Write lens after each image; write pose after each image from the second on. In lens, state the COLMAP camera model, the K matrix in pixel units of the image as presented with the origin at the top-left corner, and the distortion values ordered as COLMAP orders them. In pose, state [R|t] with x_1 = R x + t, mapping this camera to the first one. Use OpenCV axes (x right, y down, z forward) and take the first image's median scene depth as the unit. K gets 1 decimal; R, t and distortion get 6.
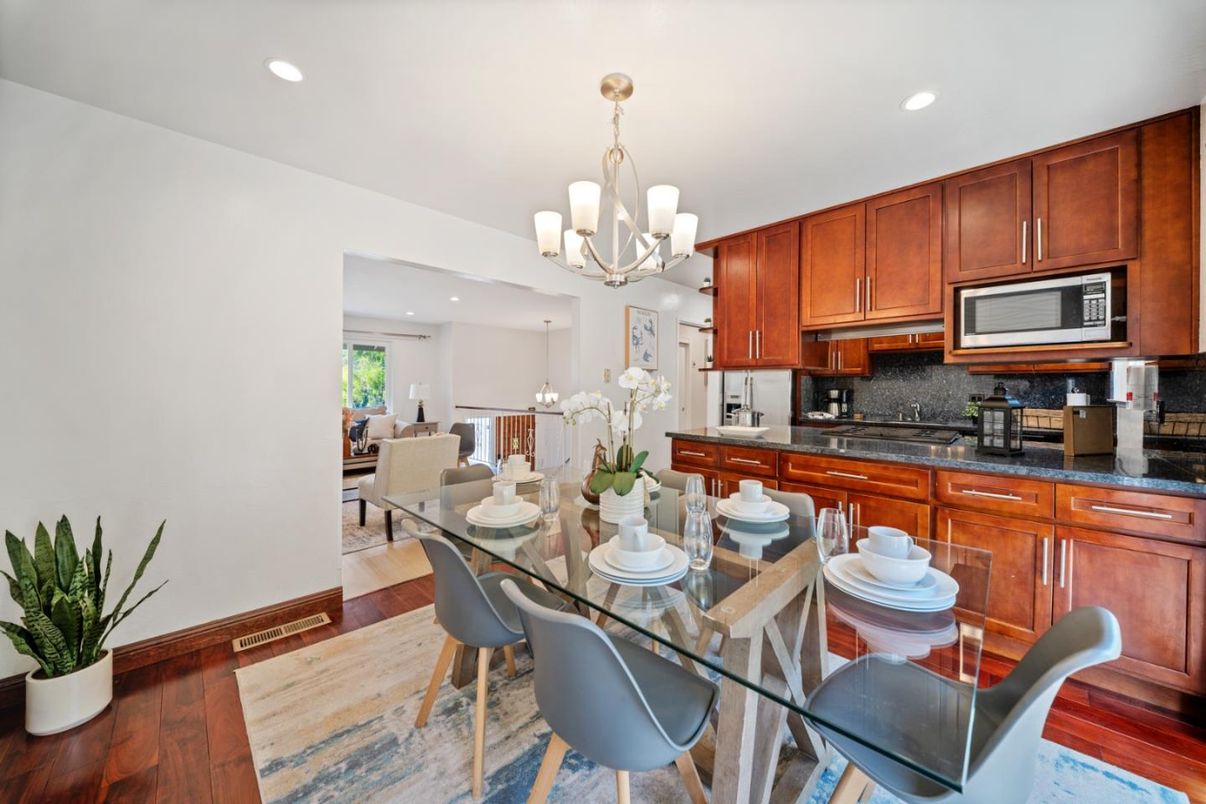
lens RADIAL K [[427.6, 0, 604.2], [0, 427.6, 391.3], [0, 0, 1]] dist [-0.001774, -0.003997]
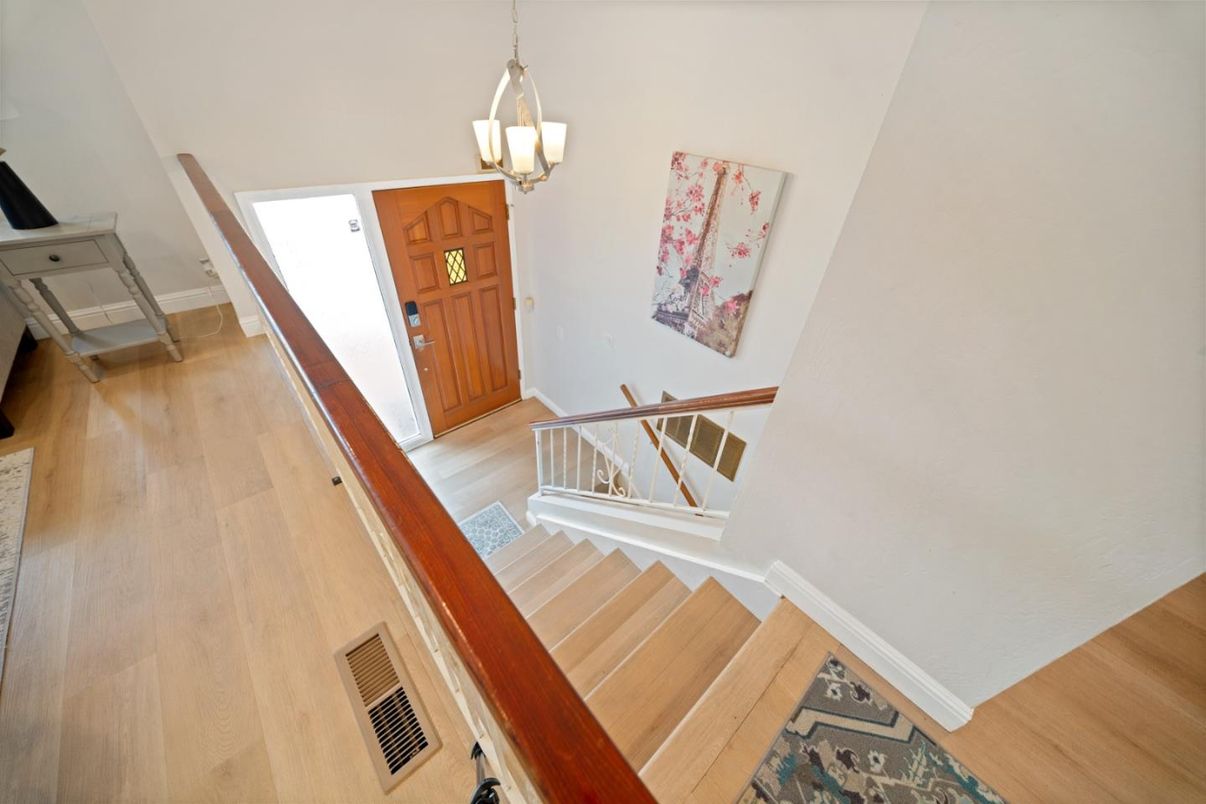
lens RADIAL K [[421.2, 0, 601.3], [0, 421.2, 400.8], [0, 0, 1]] dist [0.006969, -0.005704]
pose [[0.996884, 0.077933, -0.012202, -0.267996], [-0.054979, 0.797369, 0.600983, -0.050391], [0.056566, -0.598439, 0.799169, 2.633646]]
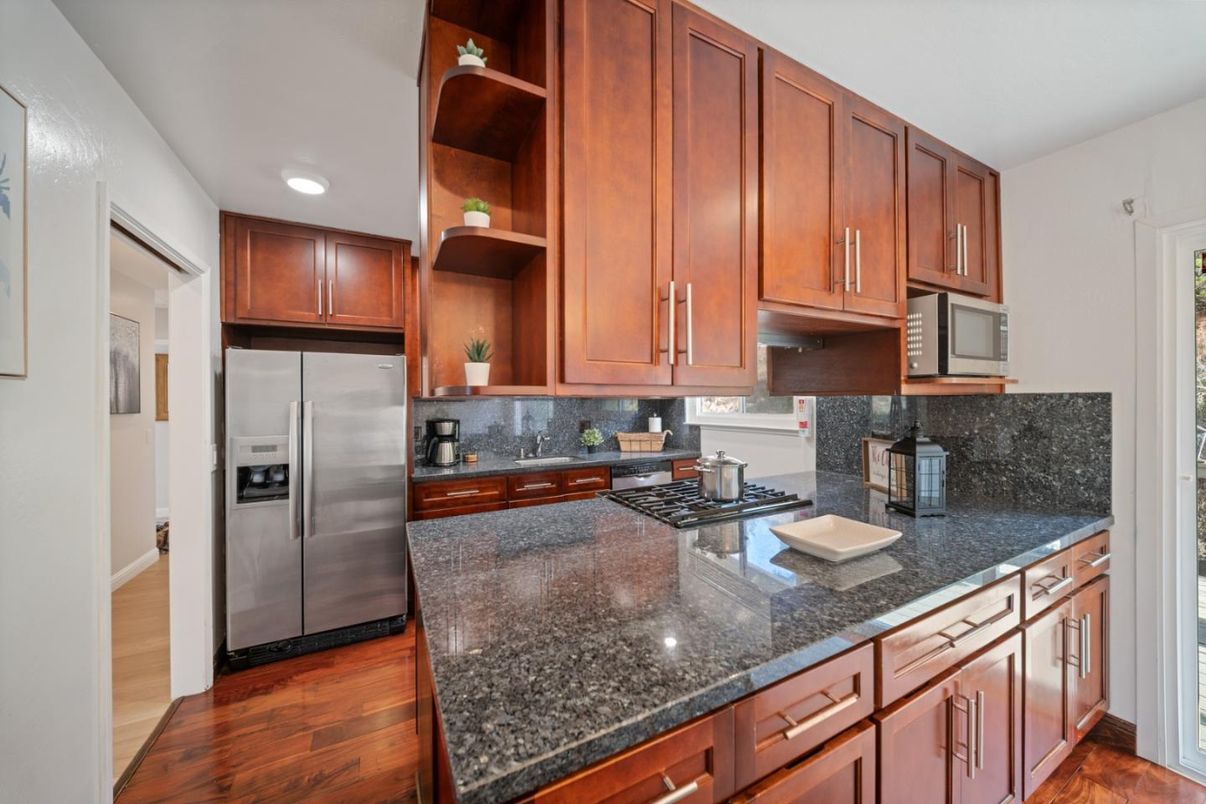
lens RADIAL K [[421.2, 0, 601.3], [0, 421.2, 400.8], [0, 0, 1]] dist [0.006969, -0.005704]
pose [[0.294179, -0.003462, 0.955744, 0.015907], [0.015619, 0.999877, -0.001186, -0.072578], [-0.955623, 0.015277, 0.294197, 1.431350]]
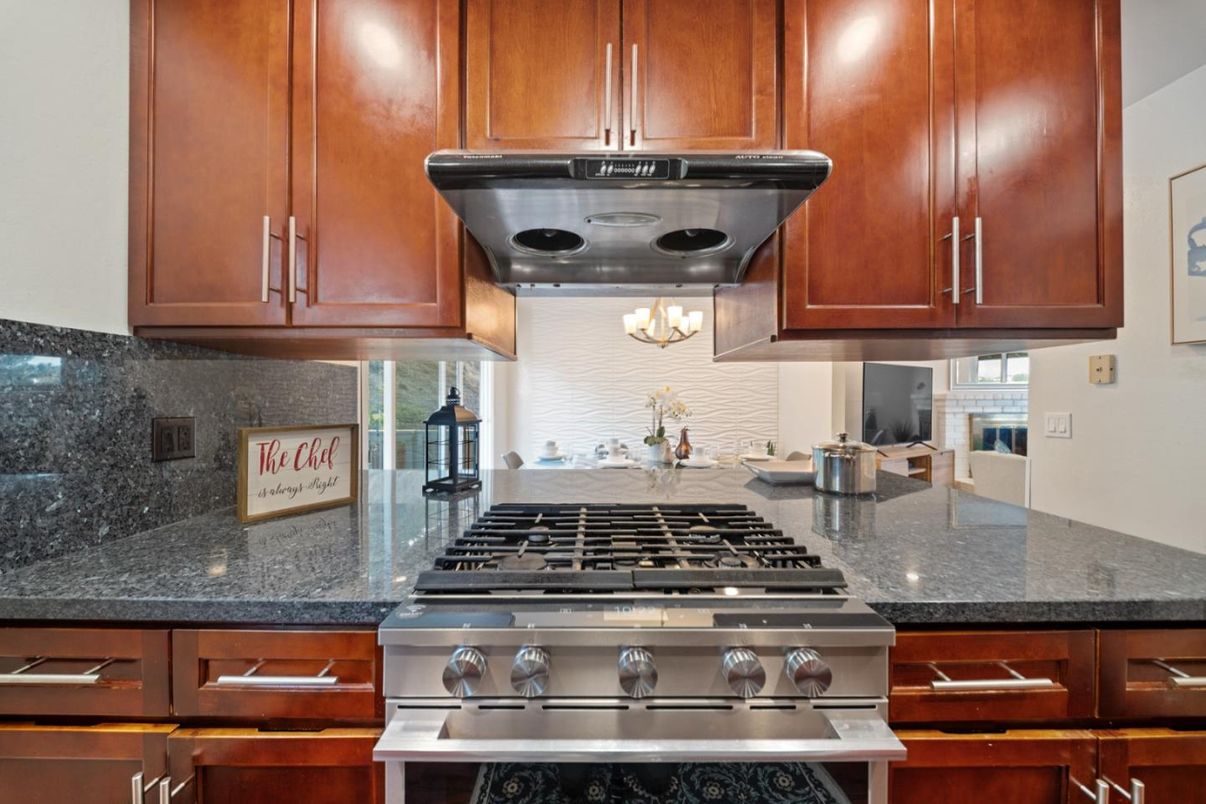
lens RADIAL K [[419.7, 0, 604.2], [0, 419.7, 399.8], [0, 0, 1]] dist [-0.000052, -0.006398]
pose [[-0.700278, 0.002483, -0.713866, 1.337935], [-0.003321, 0.999972, 0.006737, -0.007159], [0.713863, 0.007089, -0.700250, 1.797543]]
